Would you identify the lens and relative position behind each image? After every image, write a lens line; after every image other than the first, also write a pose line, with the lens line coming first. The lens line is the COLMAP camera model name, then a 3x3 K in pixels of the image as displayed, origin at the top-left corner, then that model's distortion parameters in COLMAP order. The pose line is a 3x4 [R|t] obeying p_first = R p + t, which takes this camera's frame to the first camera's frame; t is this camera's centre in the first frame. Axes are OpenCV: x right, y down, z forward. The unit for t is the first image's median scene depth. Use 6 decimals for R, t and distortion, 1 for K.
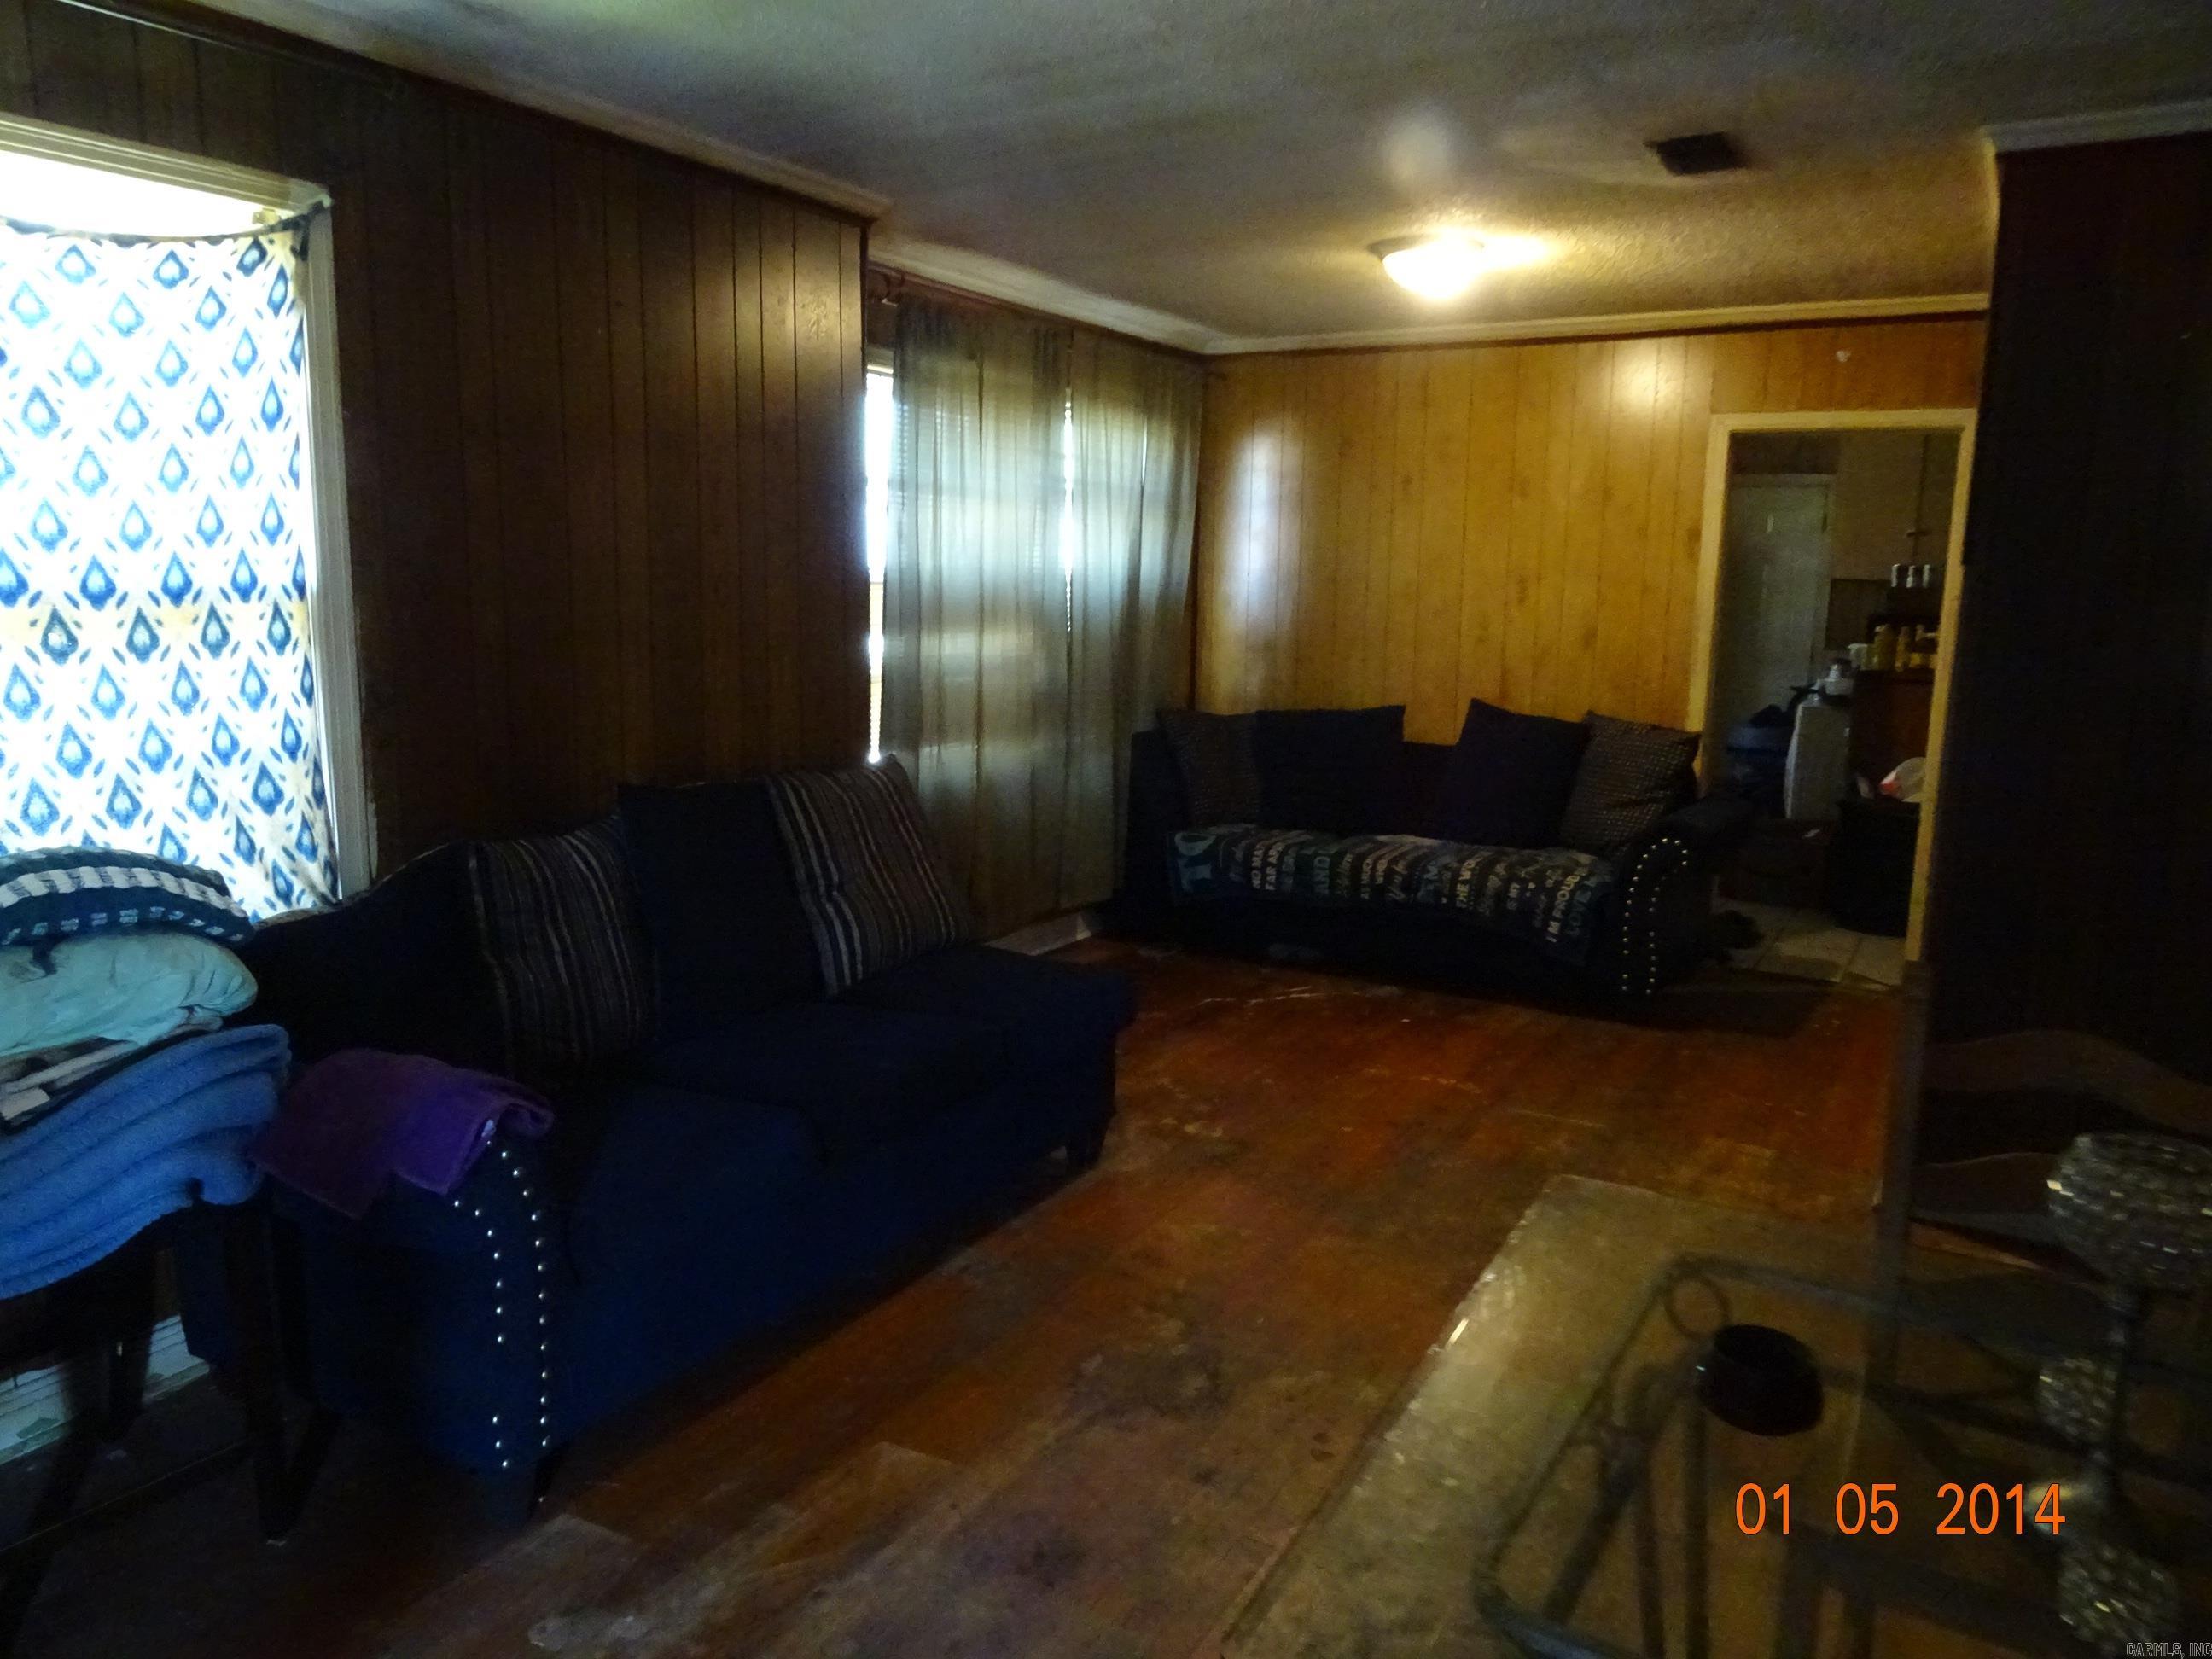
lens RADIAL K [[1575.7, 0, 1105.4], [0, 1575.7, 831.9], [0, 0, 1]] dist [-0.003793, -0.000815]
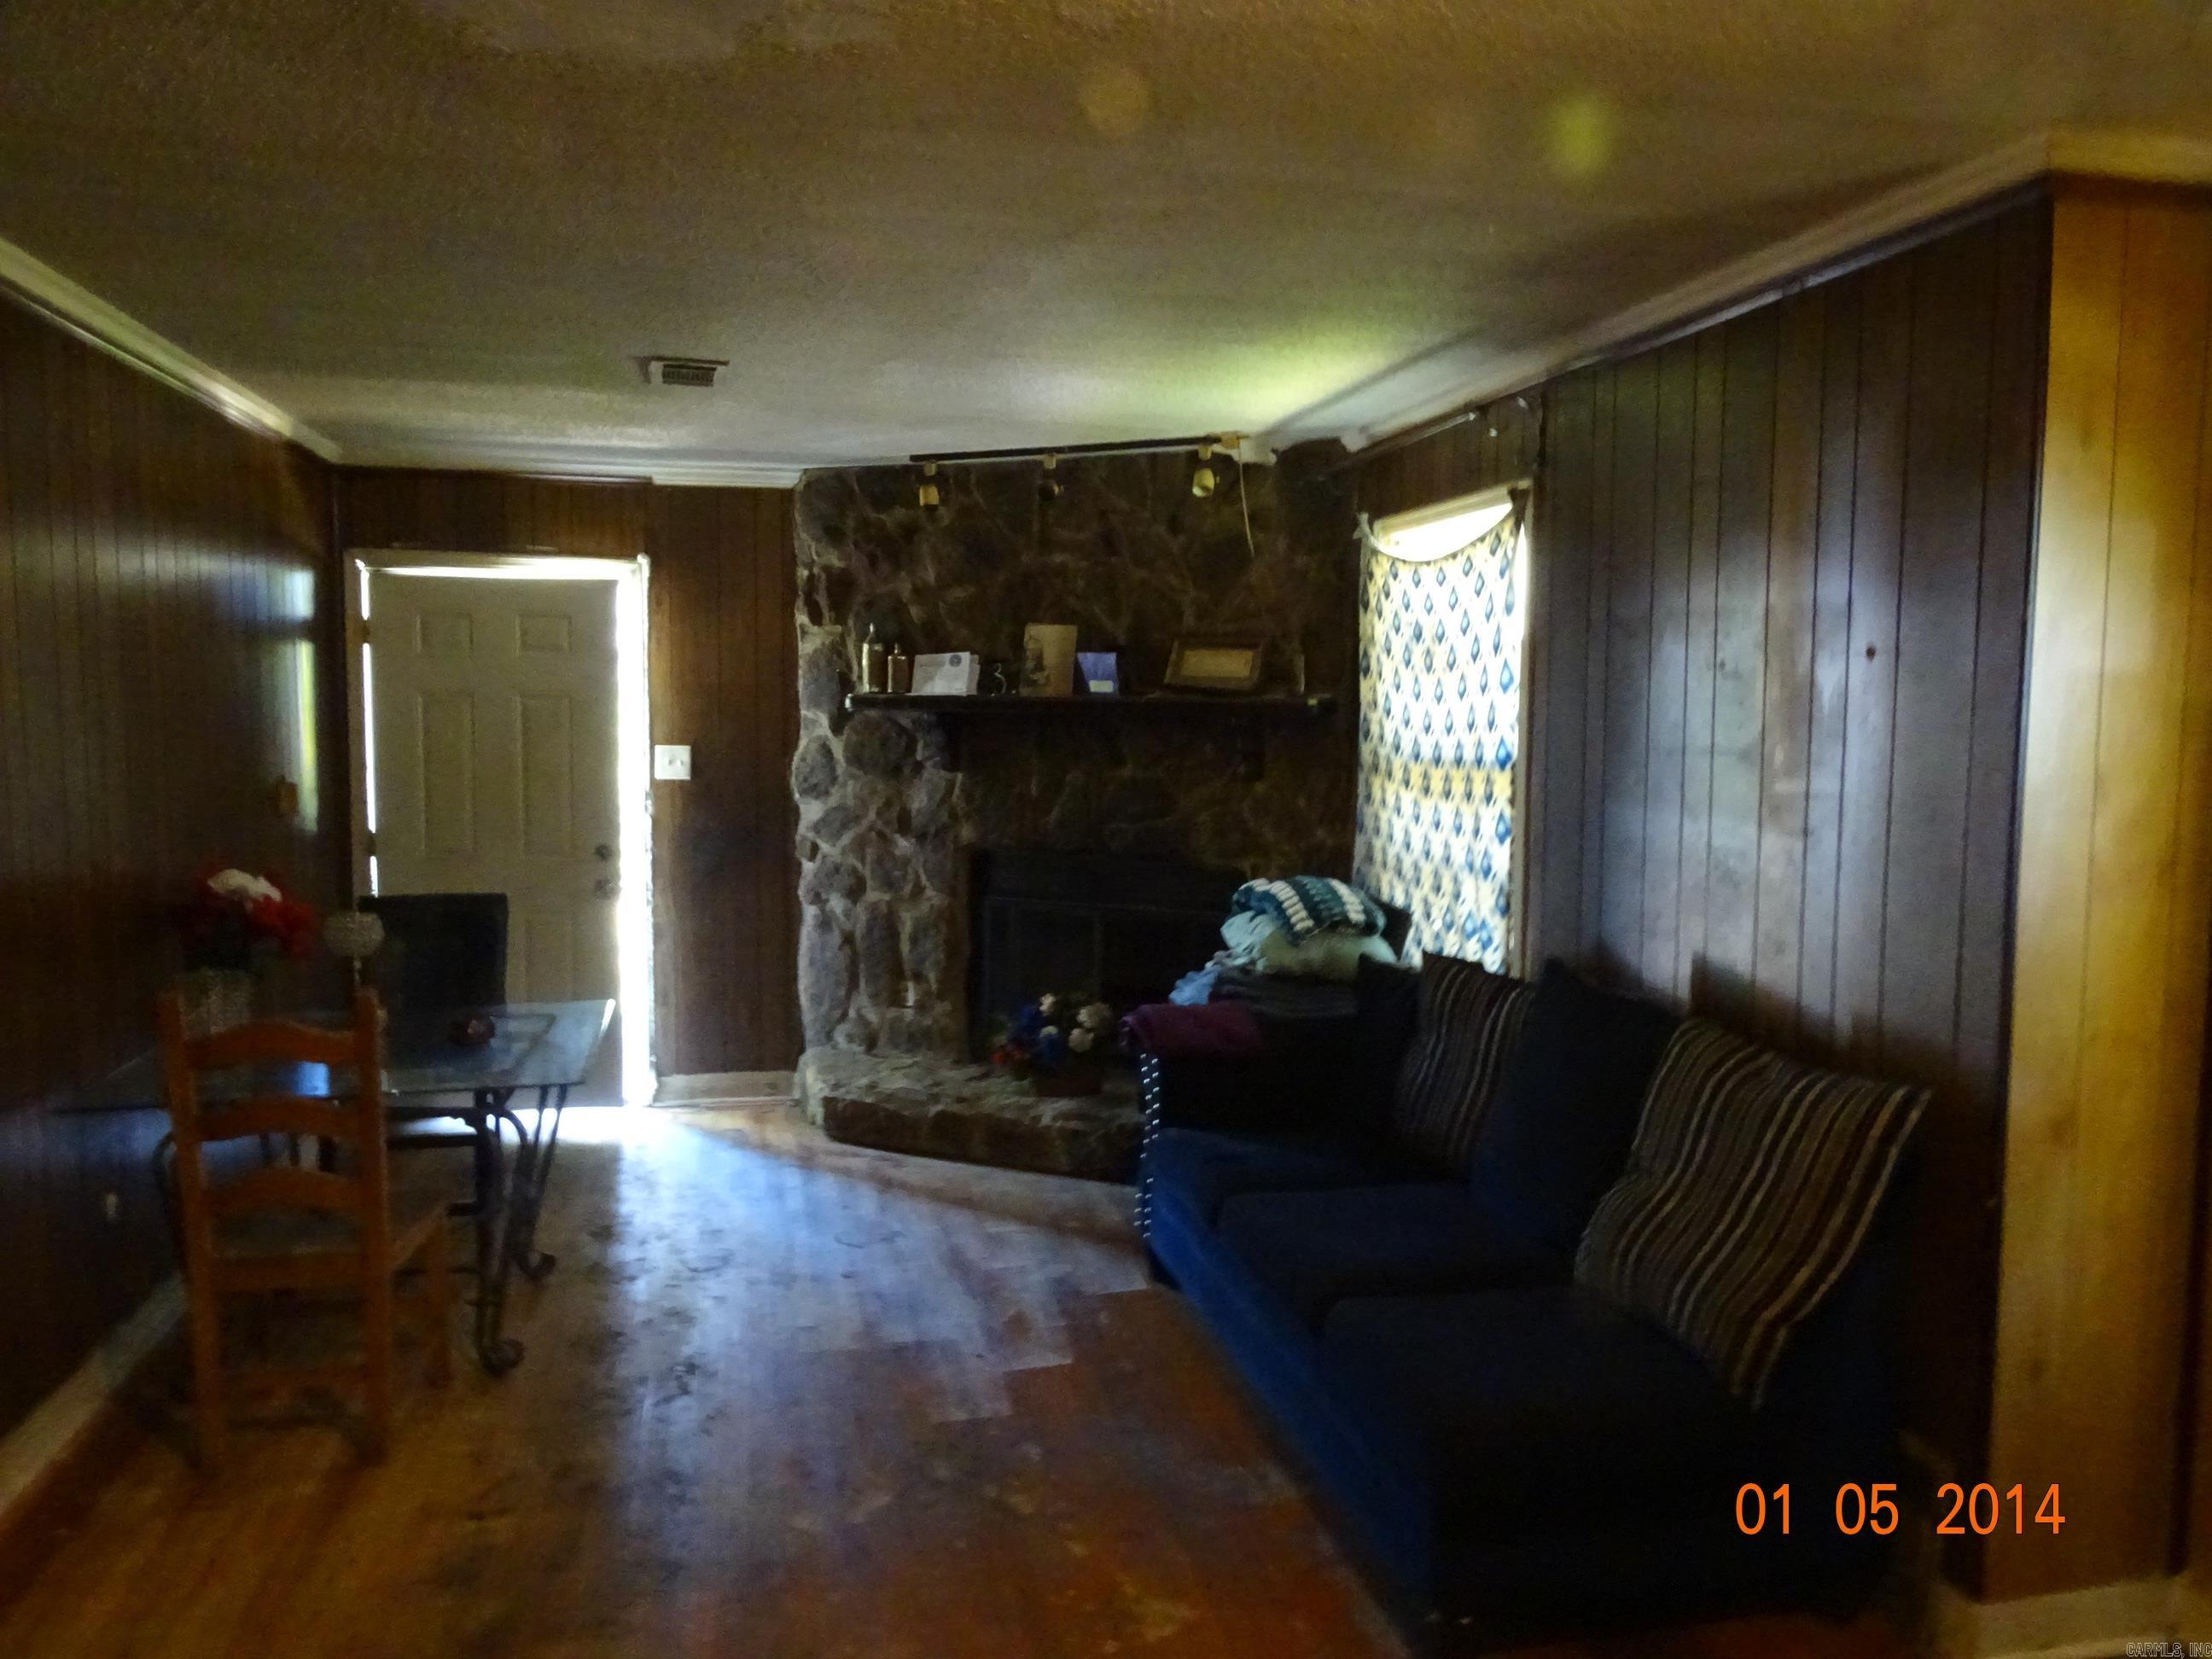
lens RADIAL K [[1575.7, 0, 1105.5], [0, 1575.7, 826.3], [0, 0, 1]] dist [-0.003793, -0.000815]
pose [[-0.721935, 0.029350, -0.691338, 0.789979], [-0.150843, 0.968397, 0.198631, -0.352557], [0.675320, 0.247683, -0.694692, 1.893706]]
